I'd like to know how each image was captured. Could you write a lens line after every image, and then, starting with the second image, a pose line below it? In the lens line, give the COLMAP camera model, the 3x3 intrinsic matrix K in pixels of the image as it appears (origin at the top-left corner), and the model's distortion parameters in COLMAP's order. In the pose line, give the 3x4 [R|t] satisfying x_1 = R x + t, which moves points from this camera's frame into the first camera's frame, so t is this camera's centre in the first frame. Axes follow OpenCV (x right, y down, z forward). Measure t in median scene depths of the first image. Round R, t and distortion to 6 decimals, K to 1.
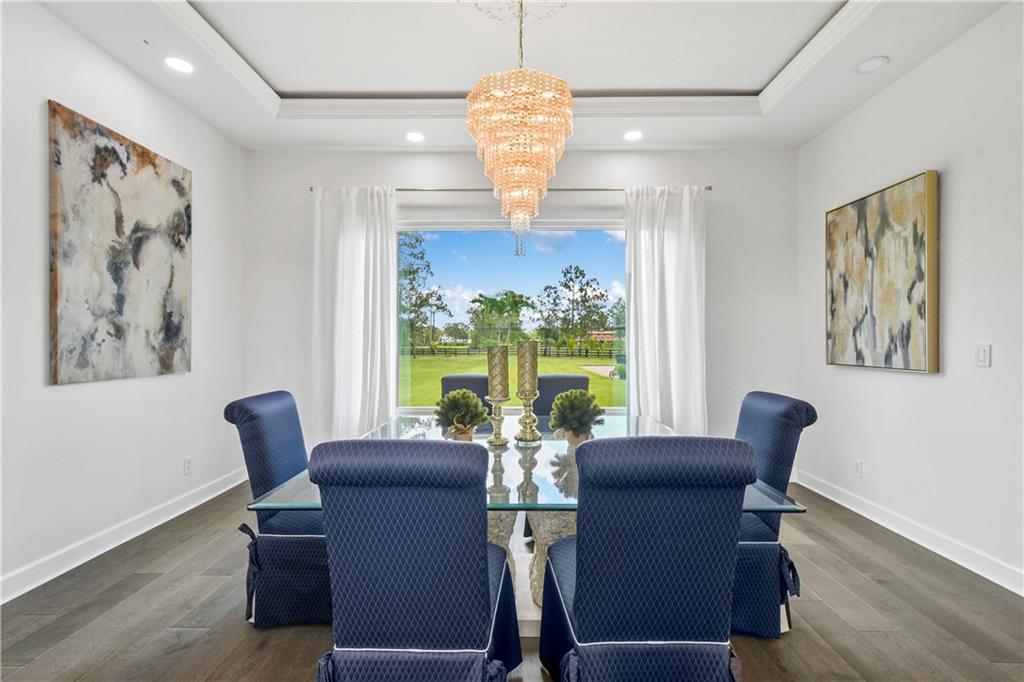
lens RADIAL K [[463.1, 0, 507.4], [0, 463.1, 341.7], [0, 0, 1]] dist [0.014000, -0.000135]
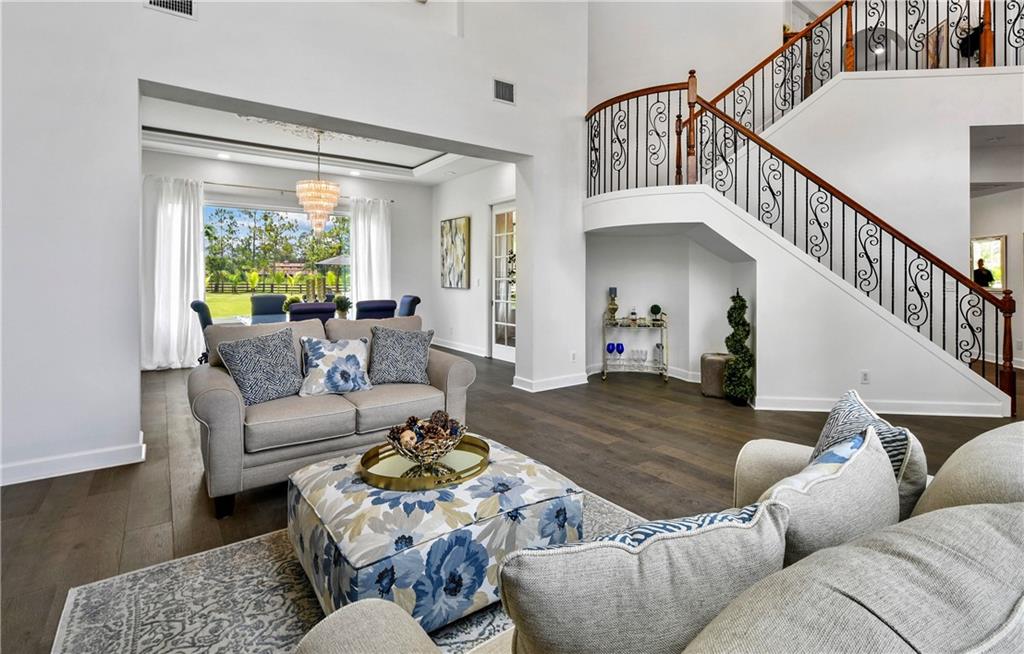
lens RADIAL K [[487.3, 0, 538.6], [0, 487.3, 279.2], [0, 0, 1]] dist [-0.000935, -0.000177]
pose [[0.776243, -0.000302, 0.630434, -0.411950], [-0.004131, 0.999976, 0.005565, -0.006403], [-0.630420, -0.006924, 0.776223, -1.053781]]
